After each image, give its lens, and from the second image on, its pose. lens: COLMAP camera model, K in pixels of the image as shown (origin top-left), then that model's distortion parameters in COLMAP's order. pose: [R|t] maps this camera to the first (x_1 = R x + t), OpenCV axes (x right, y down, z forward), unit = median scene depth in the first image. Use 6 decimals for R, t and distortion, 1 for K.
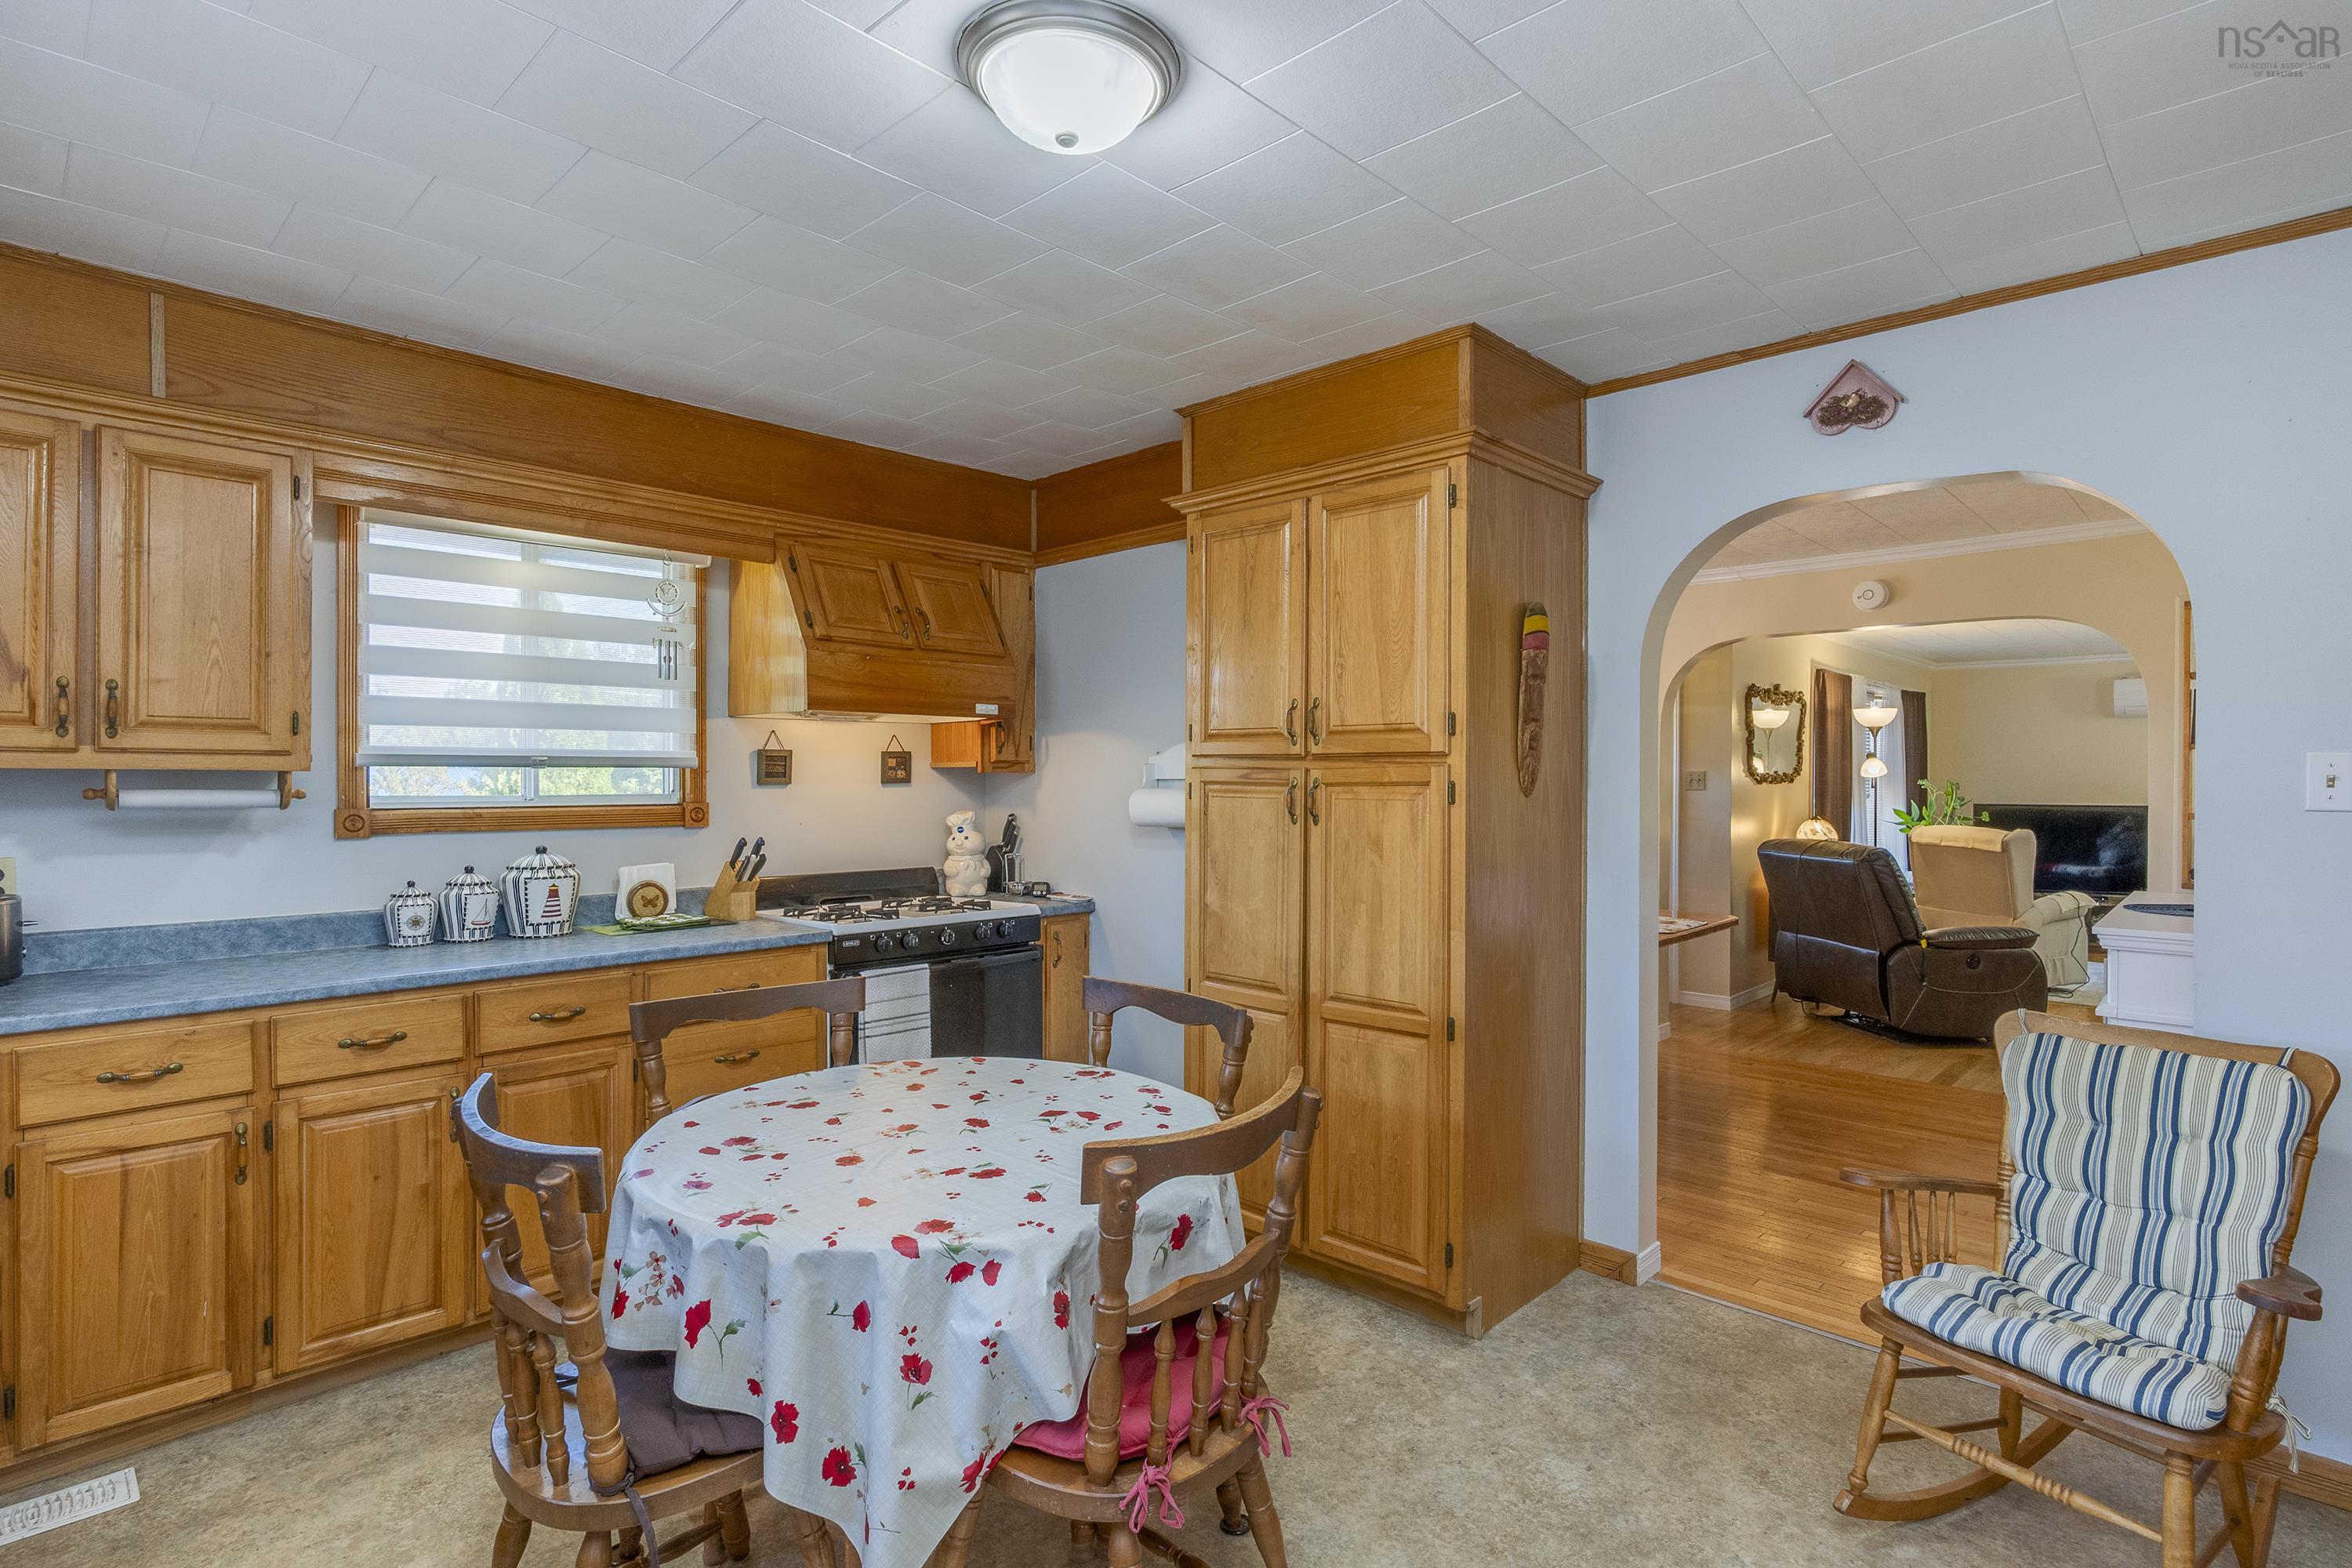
lens RADIAL K [[1182.0, 0, 1173.6], [0, 1182.0, 781.2], [0, 0, 1]] dist [0.006831, 0.000400]
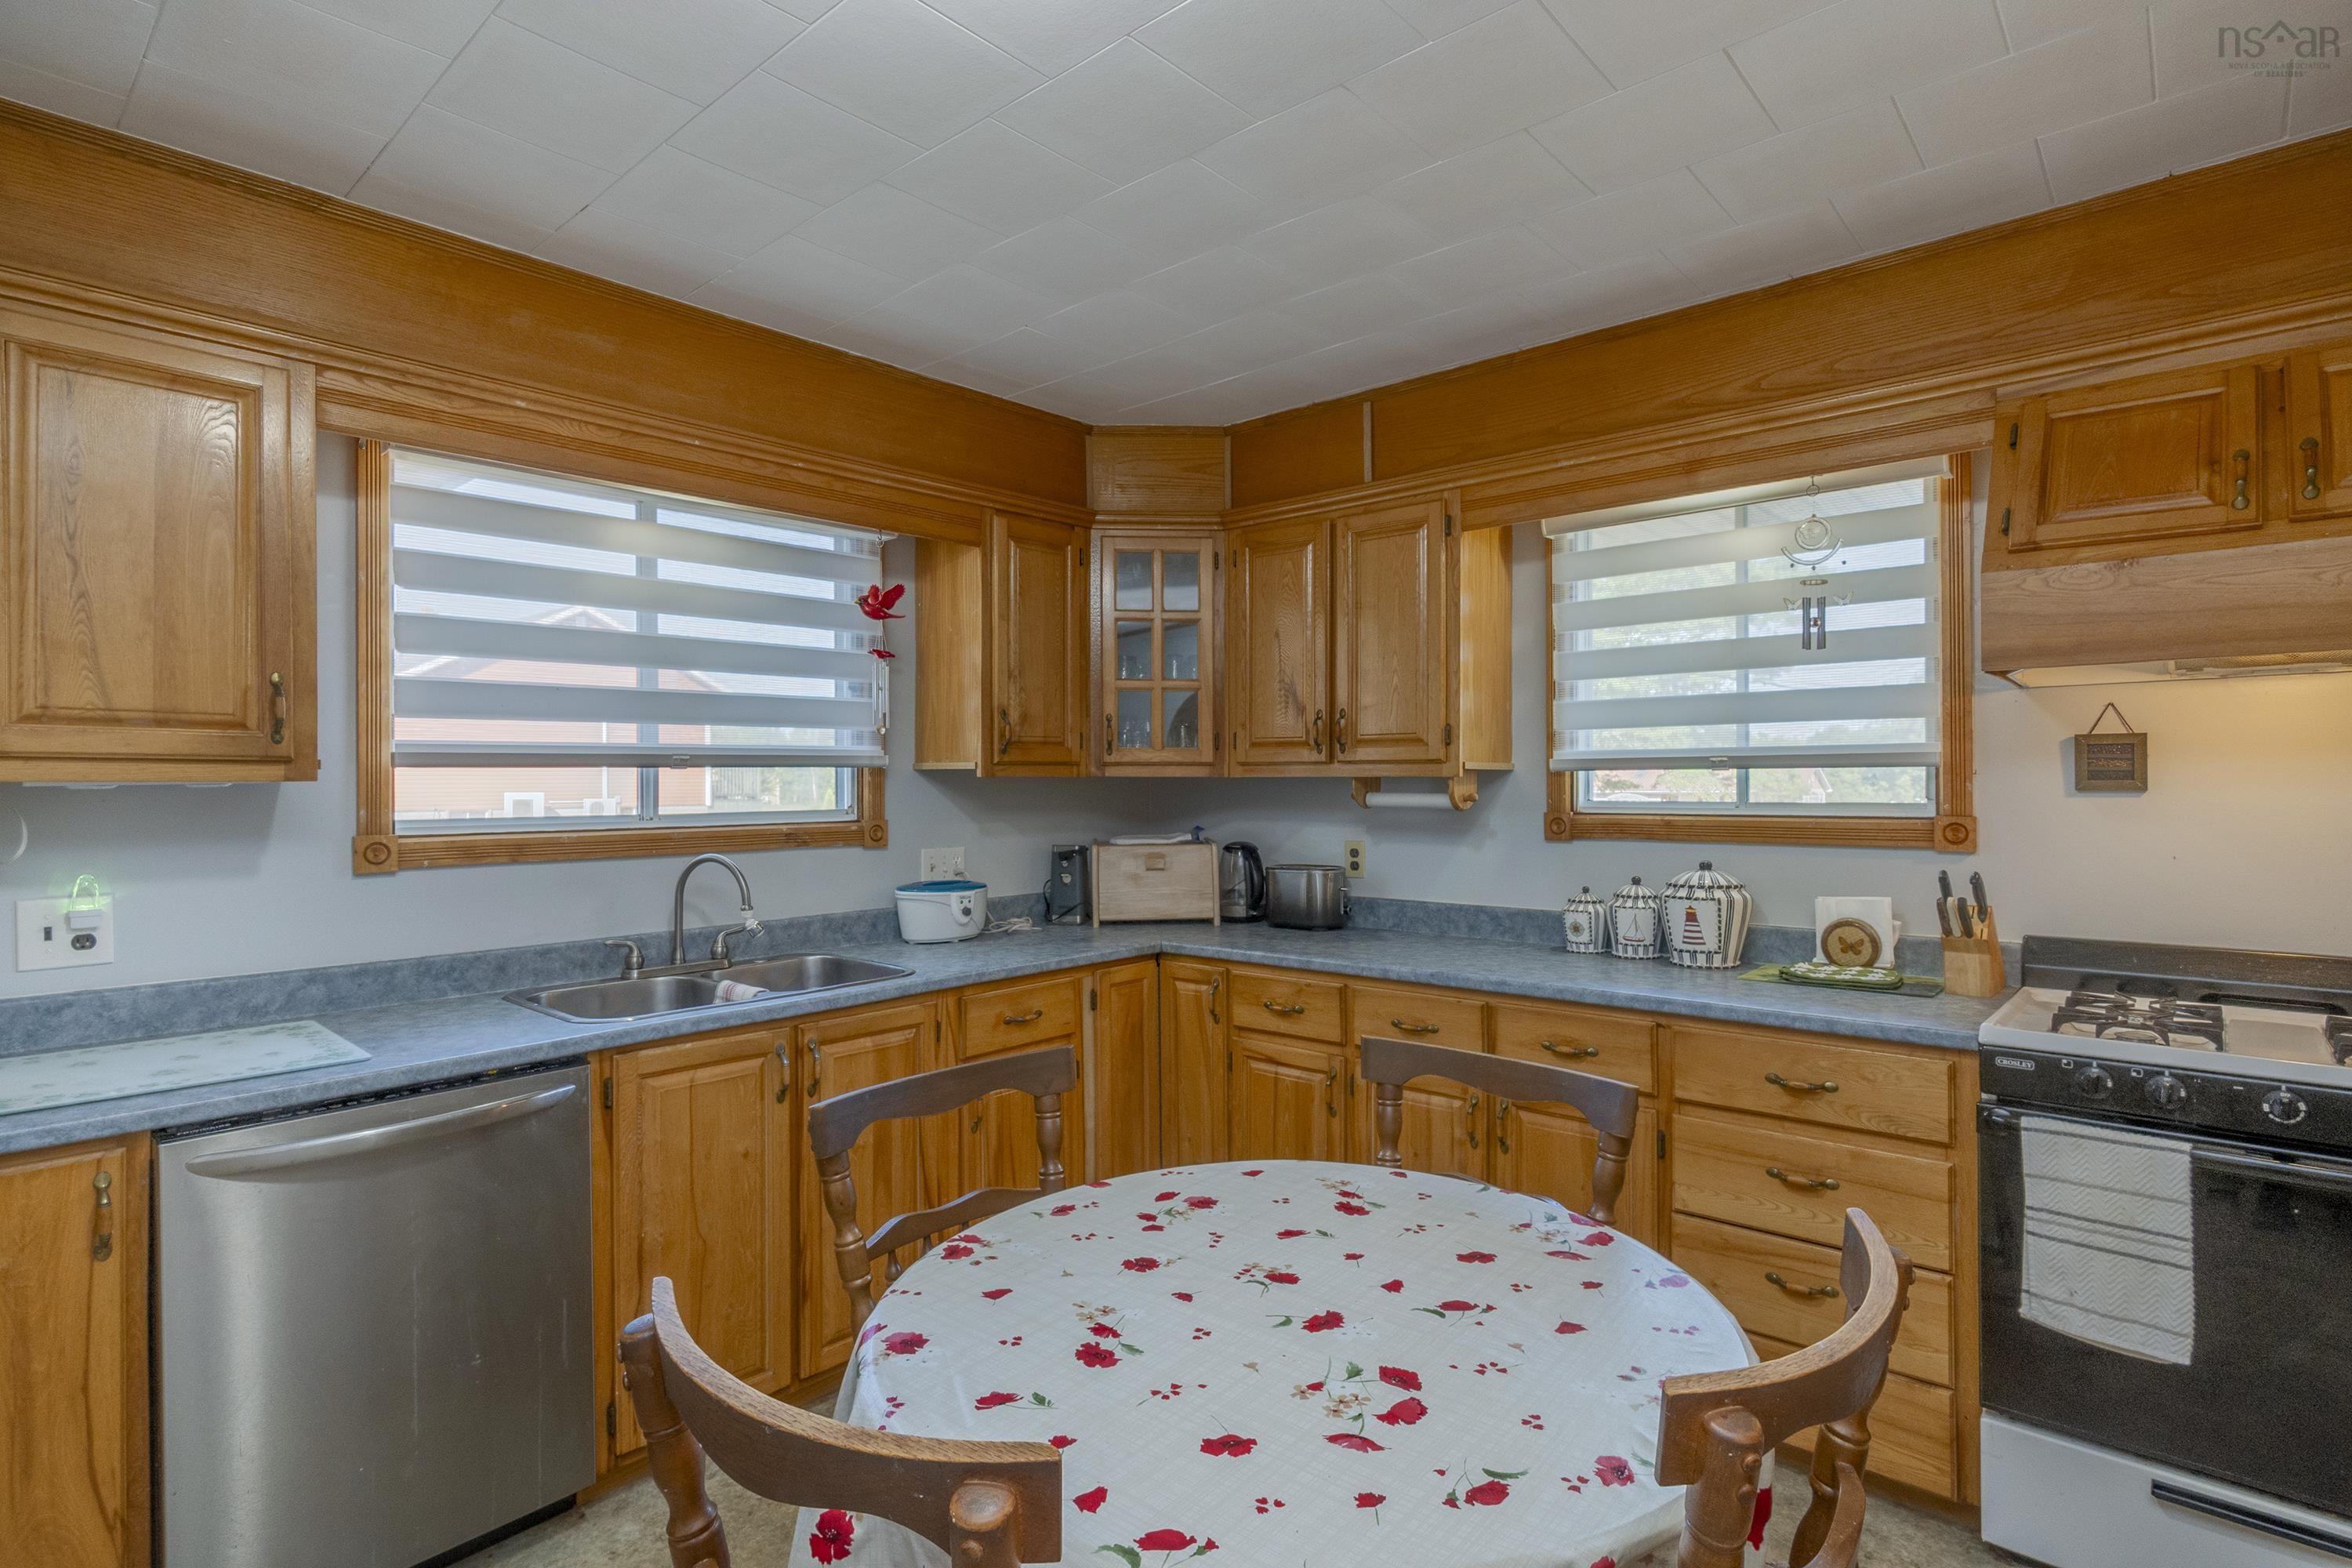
lens RADIAL K [[1182.0, 0, 1174.0], [0, 1182.0, 781.8], [0, 0, 1]] dist [0.006831, 0.000400]
pose [[0.032987, -0.000921, -0.999455, 0.346263], [0.003437, 0.999994, -0.000808, -0.003790], [0.999450, -0.003409, 0.032990, 0.652675]]
